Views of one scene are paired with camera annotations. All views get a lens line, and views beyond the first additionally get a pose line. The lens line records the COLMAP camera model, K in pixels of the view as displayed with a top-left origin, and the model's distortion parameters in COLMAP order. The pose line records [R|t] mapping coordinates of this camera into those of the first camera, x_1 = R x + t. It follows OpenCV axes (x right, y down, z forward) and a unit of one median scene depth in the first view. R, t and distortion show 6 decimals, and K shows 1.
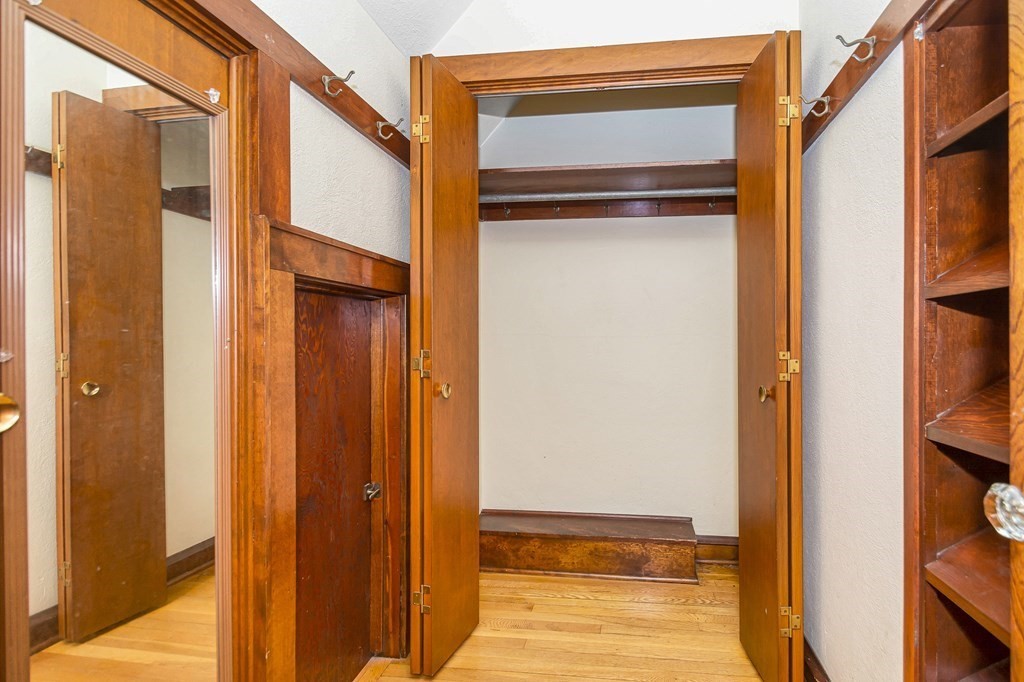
lens RADIAL K [[485.3, 0, 576.4], [0, 485.3, 339.5], [0, 0, 1]] dist [-0.000397, -0.000437]
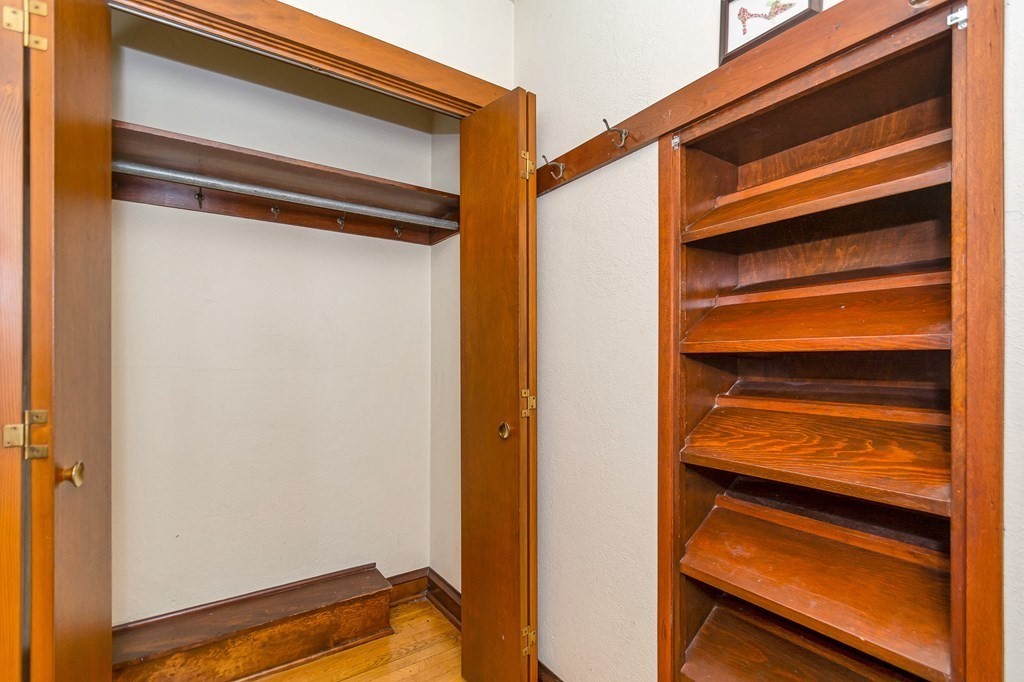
lens RADIAL K [[484.9, 0, 509.3], [0, 484.9, 354.2], [0, 0, 1]] dist [0.001219, -0.000498]
pose [[0.746306, 0.001682, 0.665601, -0.263154], [-0.001696, 0.999998, -0.000626, -0.043960], [-0.665601, -0.000661, 0.746308, 0.192245]]
